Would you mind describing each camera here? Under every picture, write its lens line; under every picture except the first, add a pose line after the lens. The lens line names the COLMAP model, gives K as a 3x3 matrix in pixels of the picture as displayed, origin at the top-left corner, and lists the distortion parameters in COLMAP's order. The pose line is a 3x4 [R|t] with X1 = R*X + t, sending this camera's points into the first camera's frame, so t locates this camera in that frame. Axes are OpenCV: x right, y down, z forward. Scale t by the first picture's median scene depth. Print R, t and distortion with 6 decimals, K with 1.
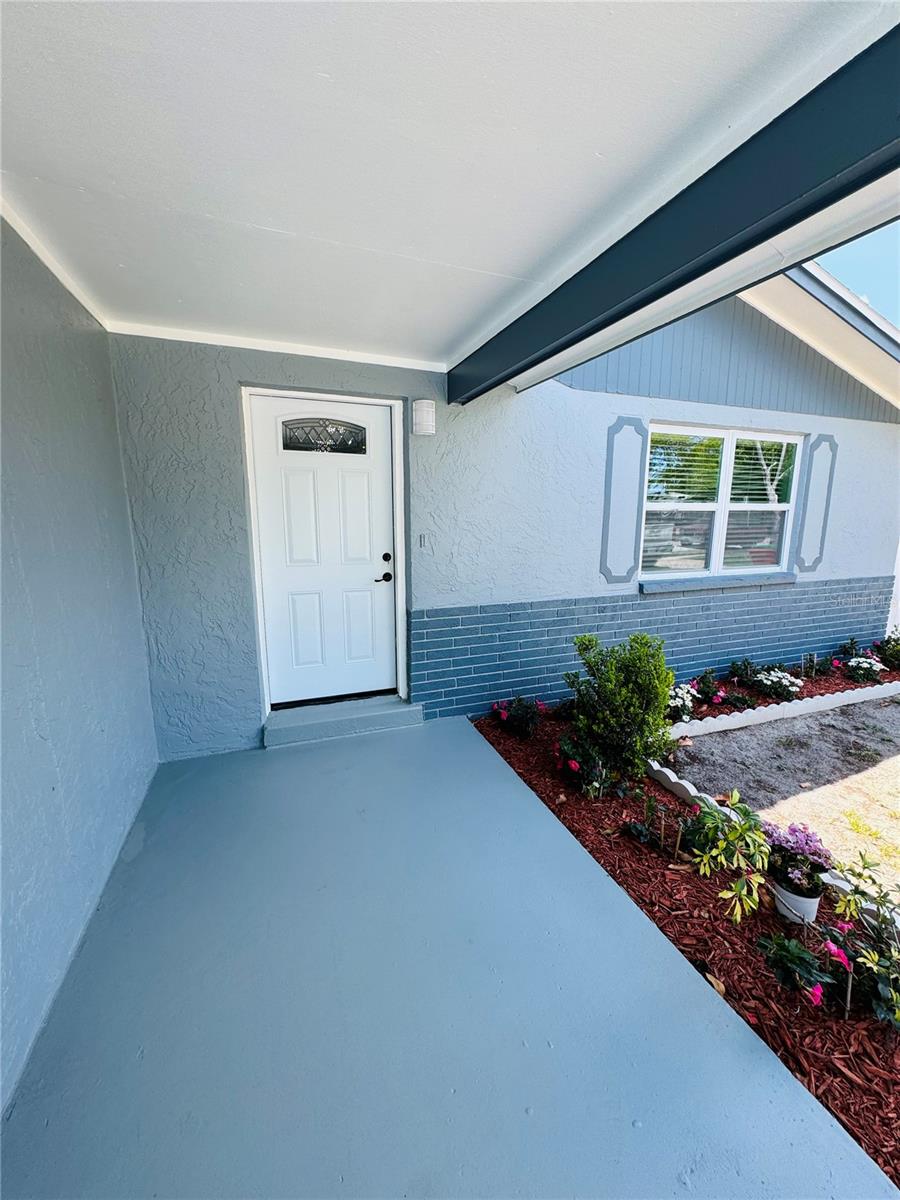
lens RADIAL K [[479.5, 0, 455.5], [0, 479.5, 598.0], [0, 0, 1]] dist [-0.001414, -0.000136]
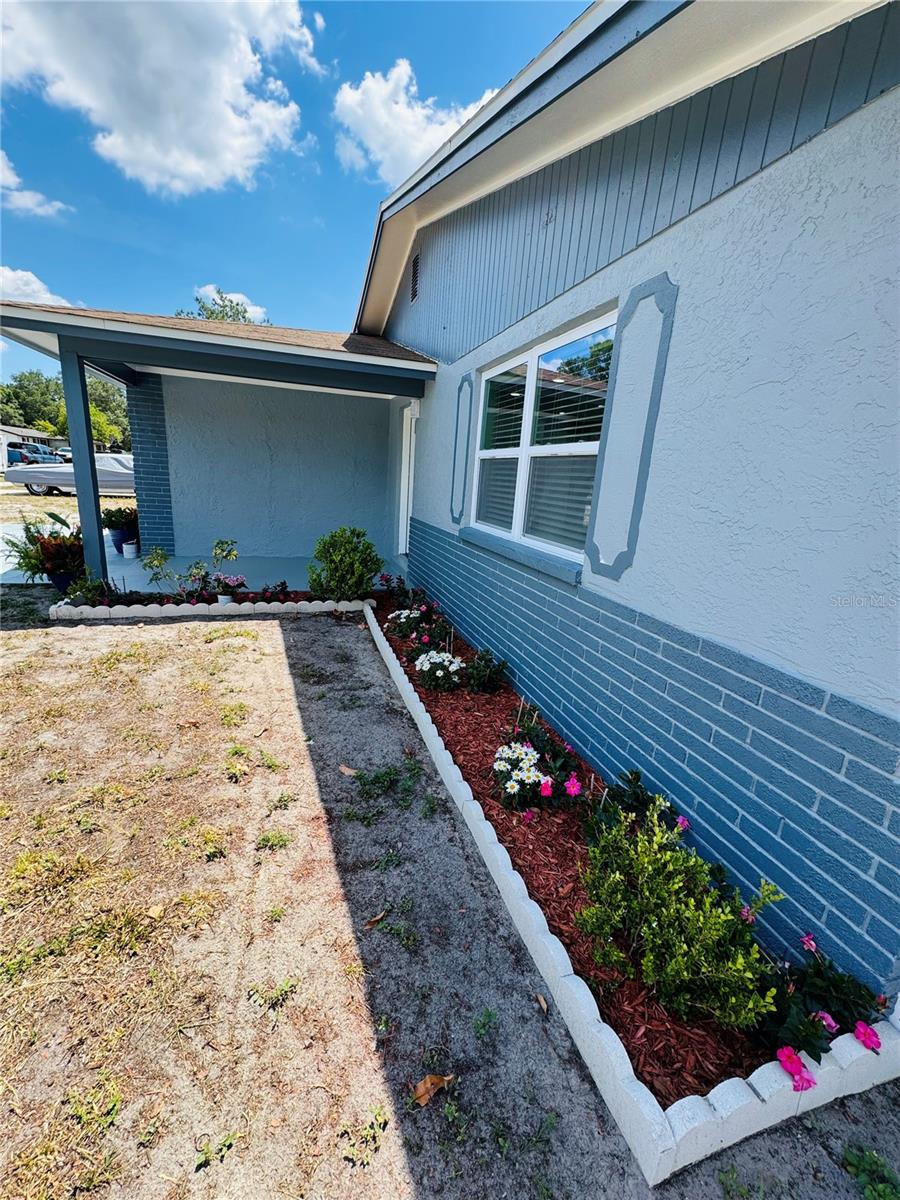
lens RADIAL K [[479.5, 0, 454.6], [0, 479.5, 603.9], [0, 0, 1]] dist [-0.001414, -0.000136]
pose [[-0.032394, 0.256051, -0.966120, 1.404295], [-0.247181, 0.934548, 0.255971, -0.134124], [0.968428, 0.247098, 0.033017, 0.951121]]
